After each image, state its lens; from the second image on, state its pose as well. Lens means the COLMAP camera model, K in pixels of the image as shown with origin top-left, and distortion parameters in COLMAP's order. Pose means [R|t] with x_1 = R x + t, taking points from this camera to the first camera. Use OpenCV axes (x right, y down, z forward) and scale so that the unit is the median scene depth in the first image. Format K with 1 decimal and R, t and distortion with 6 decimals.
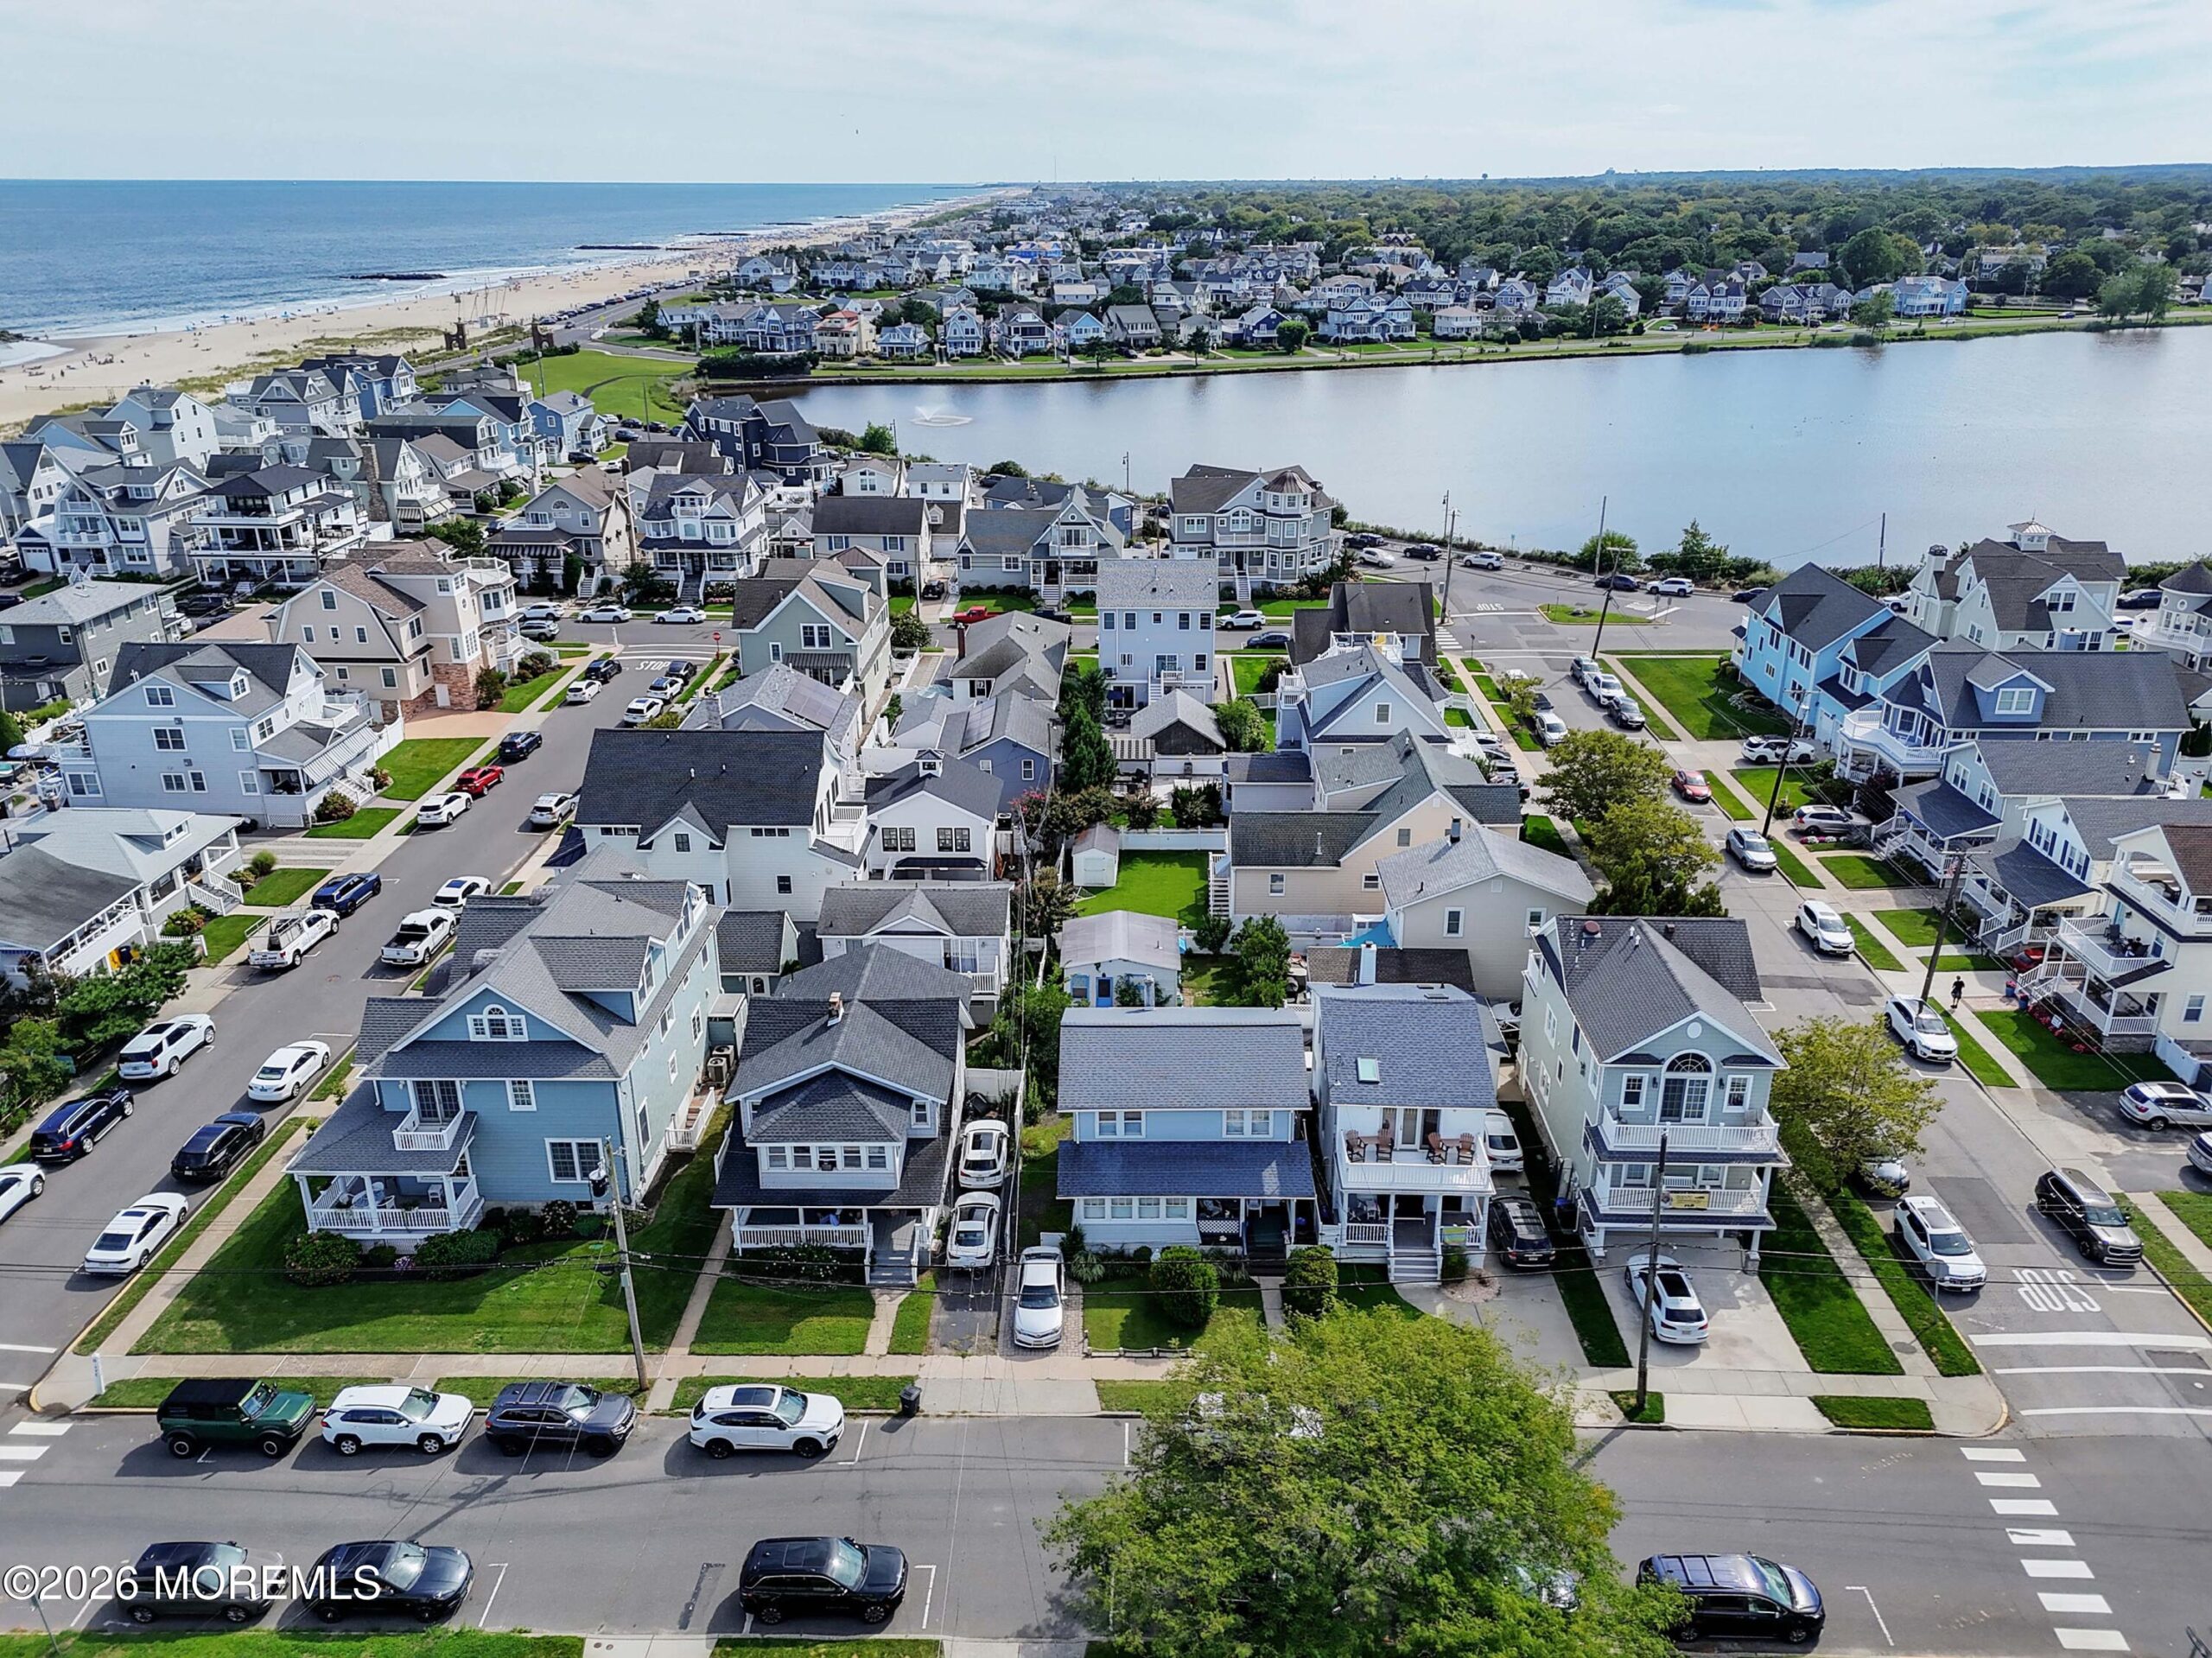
lens RADIAL K [[1615.9, 0, 1106.0], [0, 1615.9, 829.0], [0, 0, 1]] dist [0.069195, -0.066560]
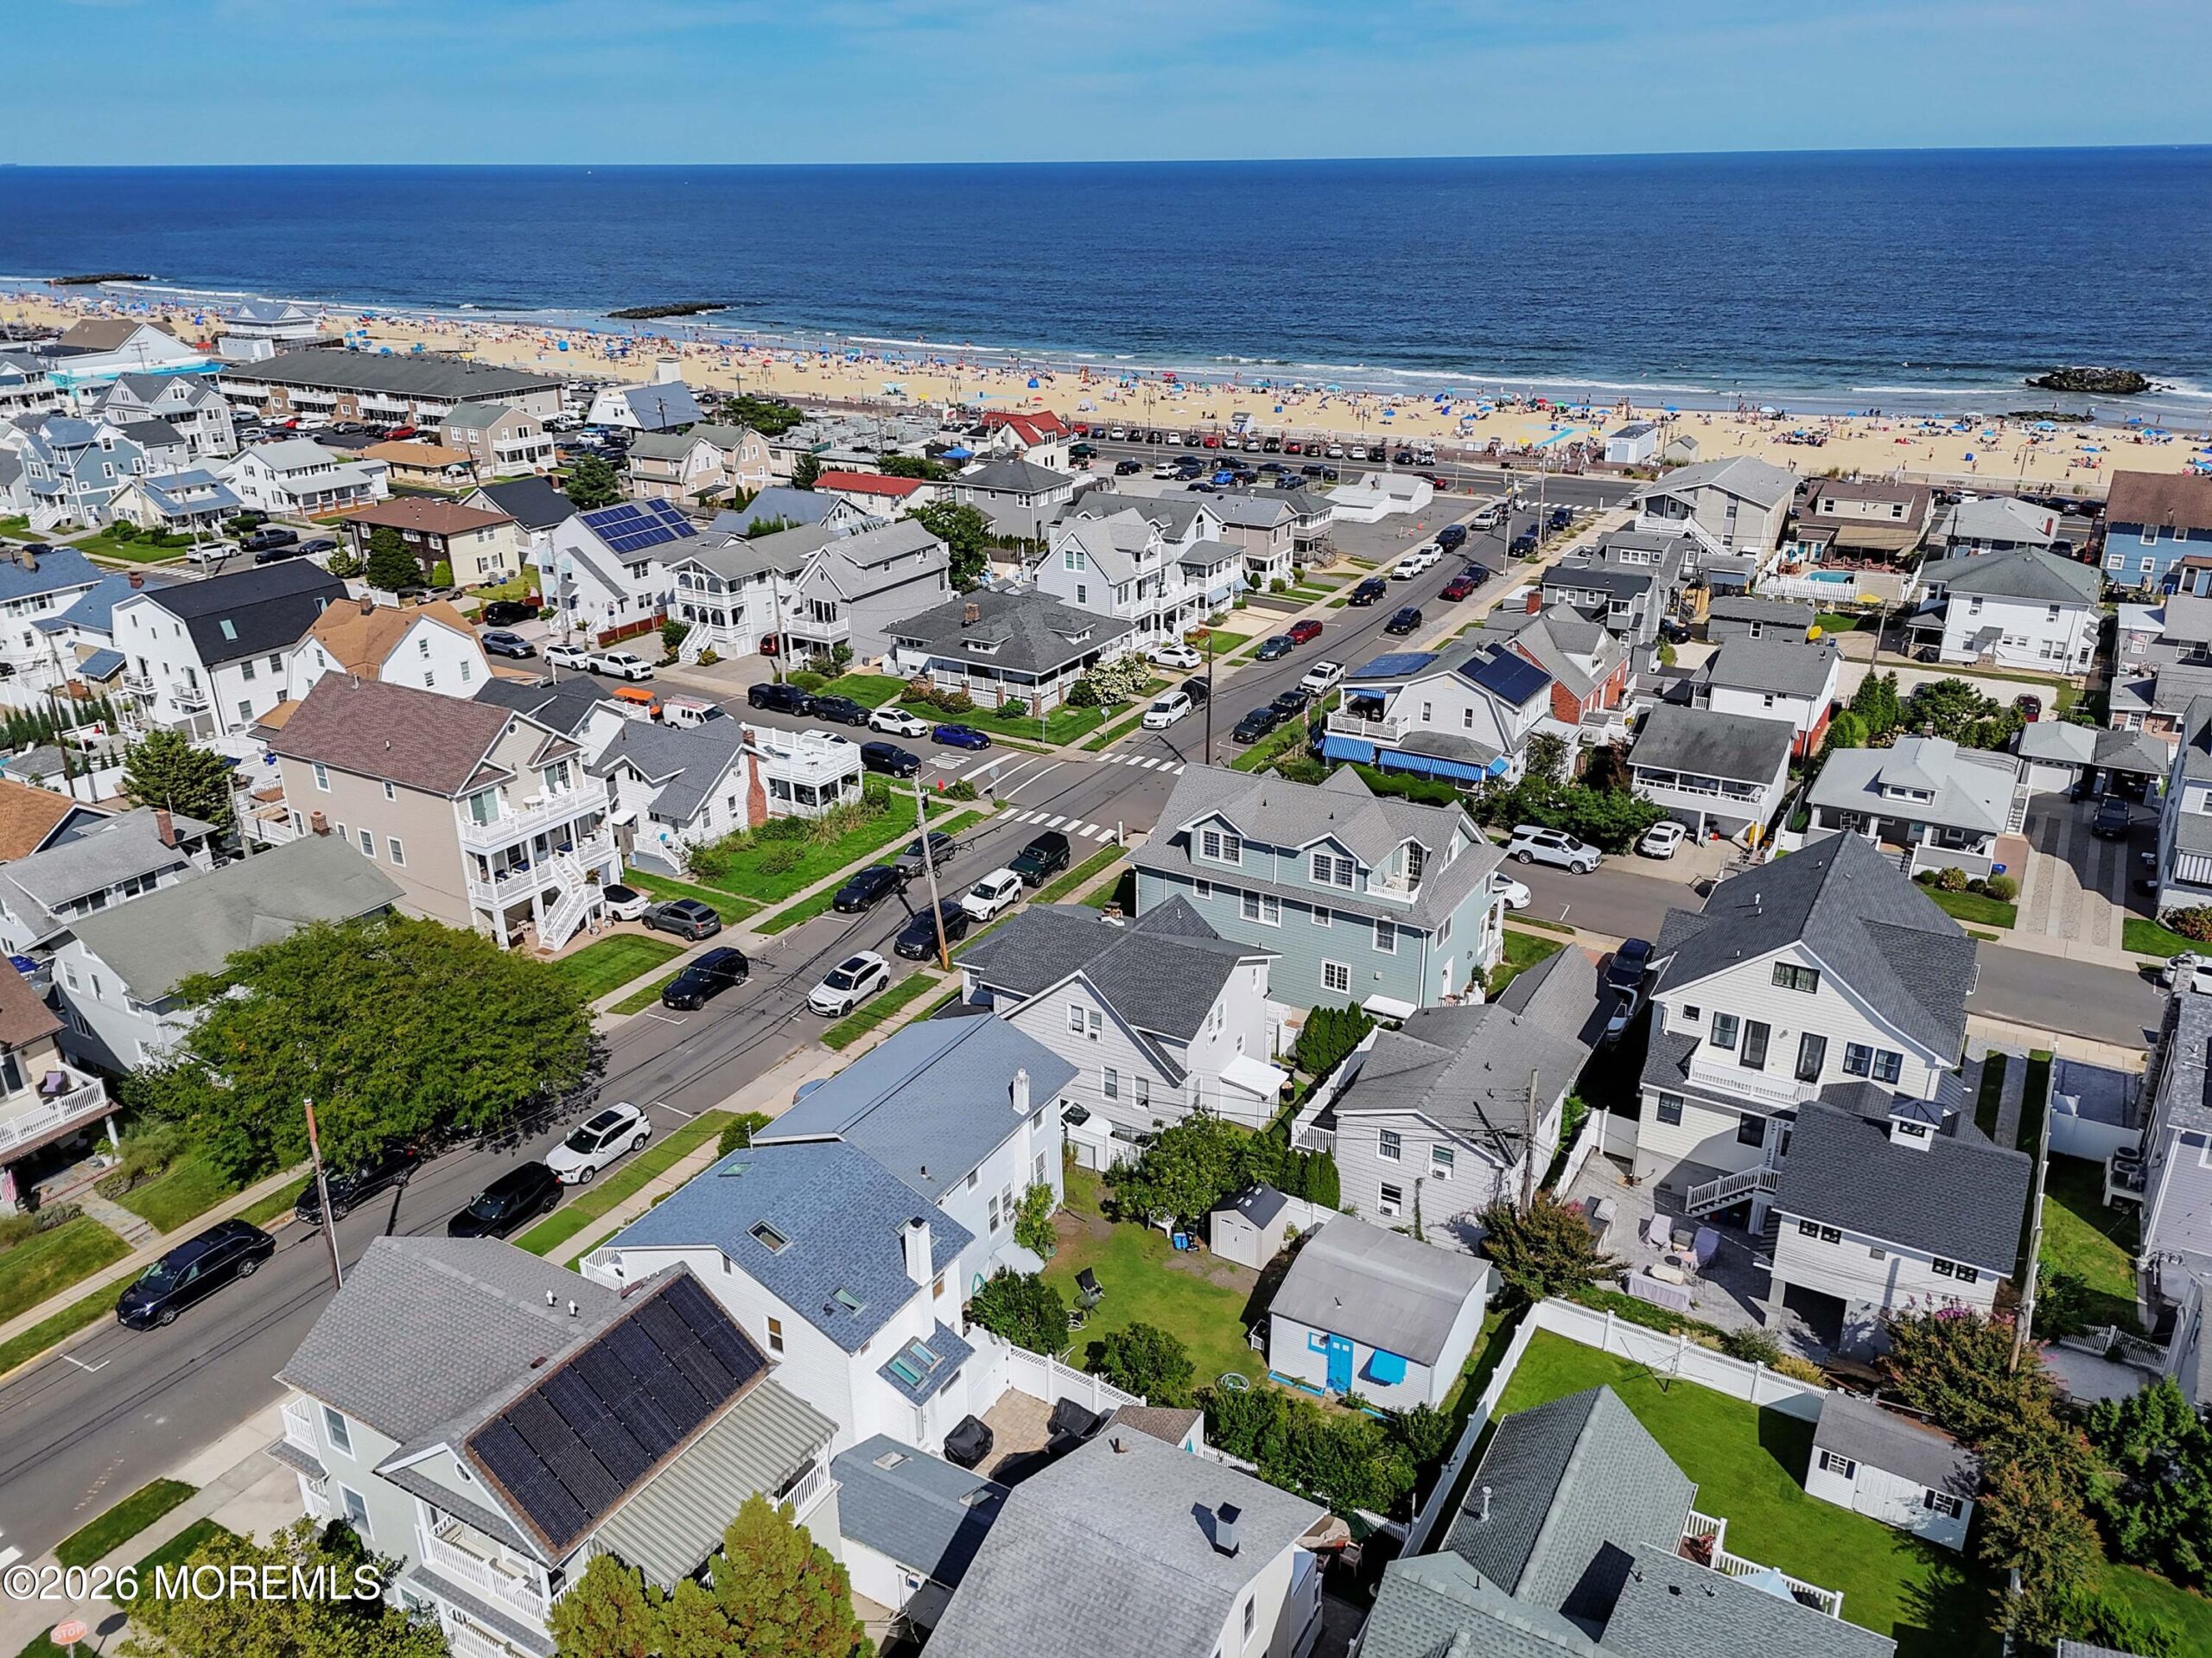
lens RADIAL K [[1607.9, 0, 1092.2], [0, 1607.9, 848.1], [0, 0, 1]] dist [0.077070, -0.074542]
pose [[-0.489650, 0.345137, -0.800702, 0.363933], [-0.312876, 0.787612, 0.530826, -0.259175], [0.813850, 0.510439, -0.277669, 0.673947]]
